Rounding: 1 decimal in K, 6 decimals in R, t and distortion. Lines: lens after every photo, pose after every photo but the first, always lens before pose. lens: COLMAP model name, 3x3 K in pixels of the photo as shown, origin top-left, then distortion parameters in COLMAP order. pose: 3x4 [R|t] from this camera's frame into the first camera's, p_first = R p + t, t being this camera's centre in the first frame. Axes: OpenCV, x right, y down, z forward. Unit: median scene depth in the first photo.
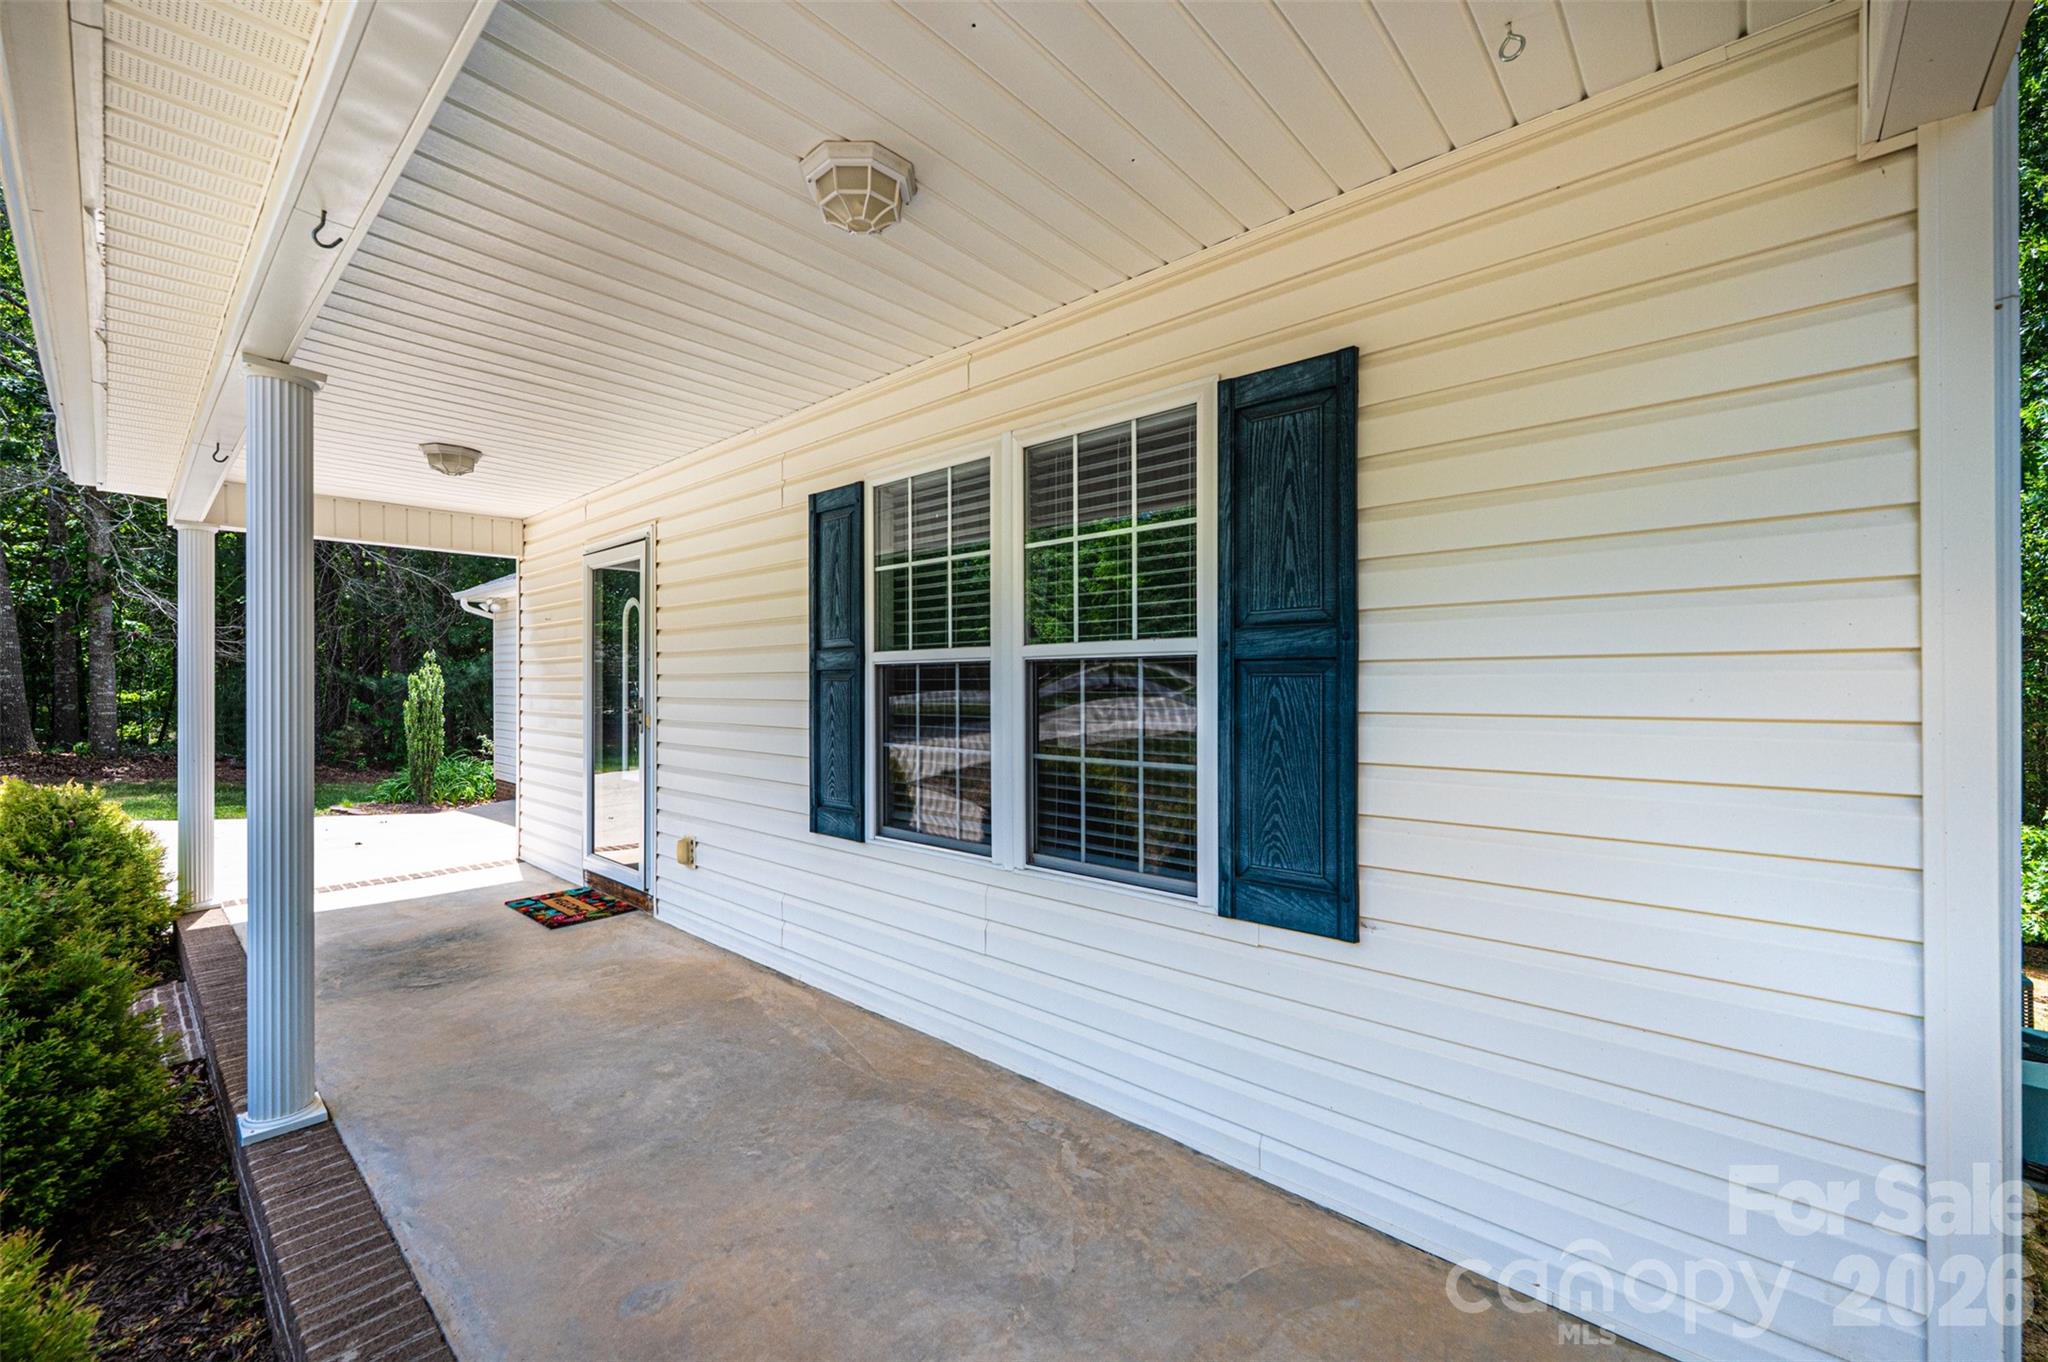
lens RADIAL K [[826.1, 0, 1027.6], [0, 826.1, 680.8], [0, 0, 1]] dist [0.004052, 0.000114]
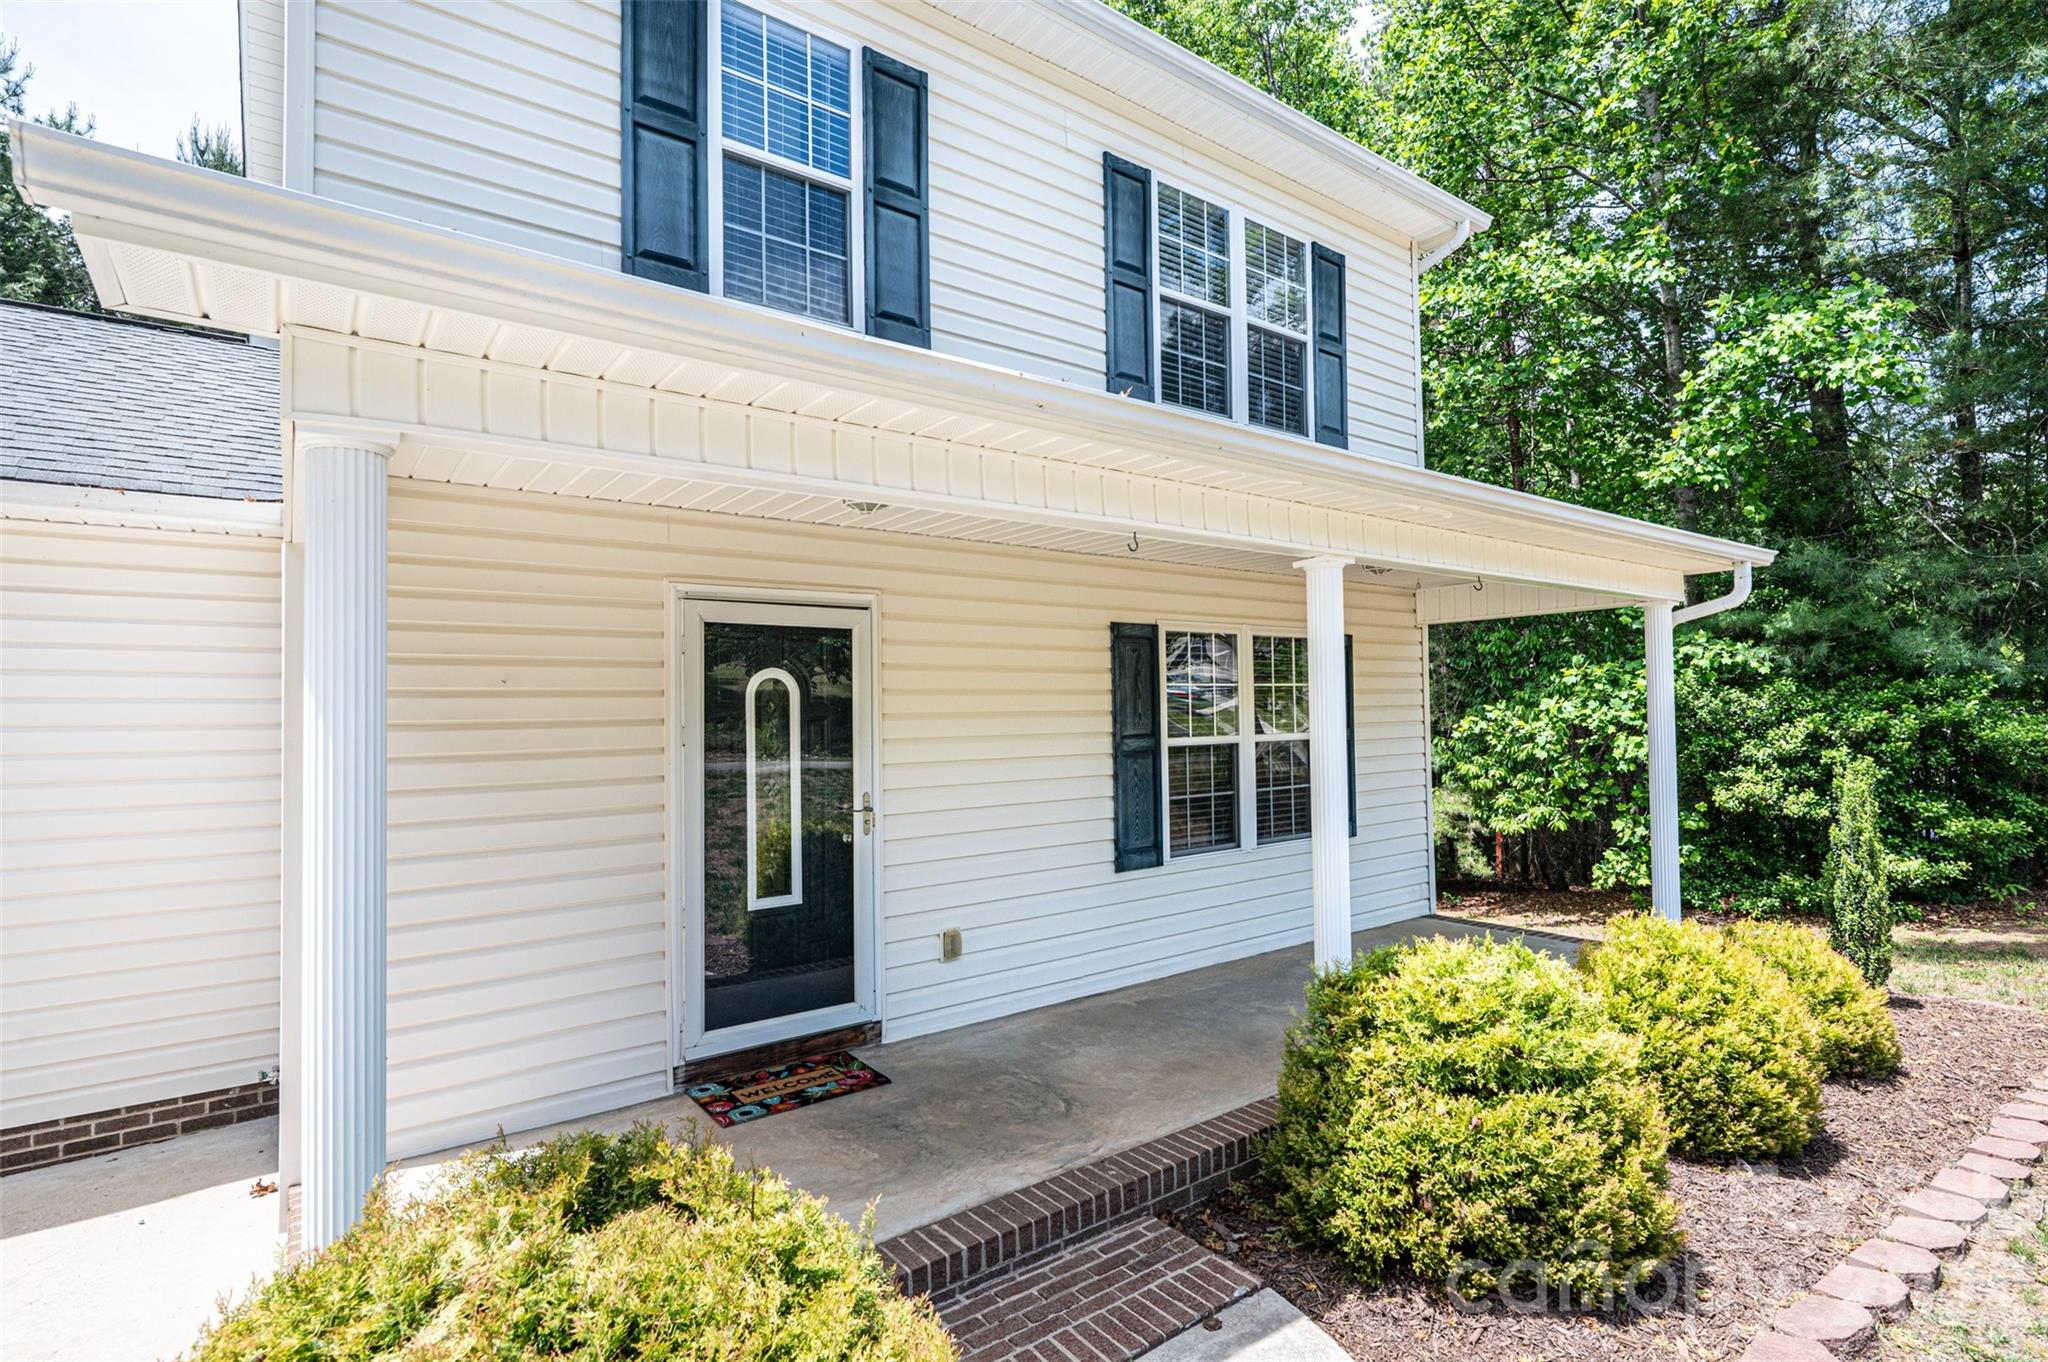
lens RADIAL K [[993.3, 0, 1028.6], [0, 993.3, 685.9], [0, 0, 1]] dist [0.005455, 0.000828]
pose [[0.186061, 0.028401, 0.982128, -1.941029], [0.014590, 0.999392, -0.031665, -0.073888], [-0.982430, 0.020221, 0.185533, 0.861272]]
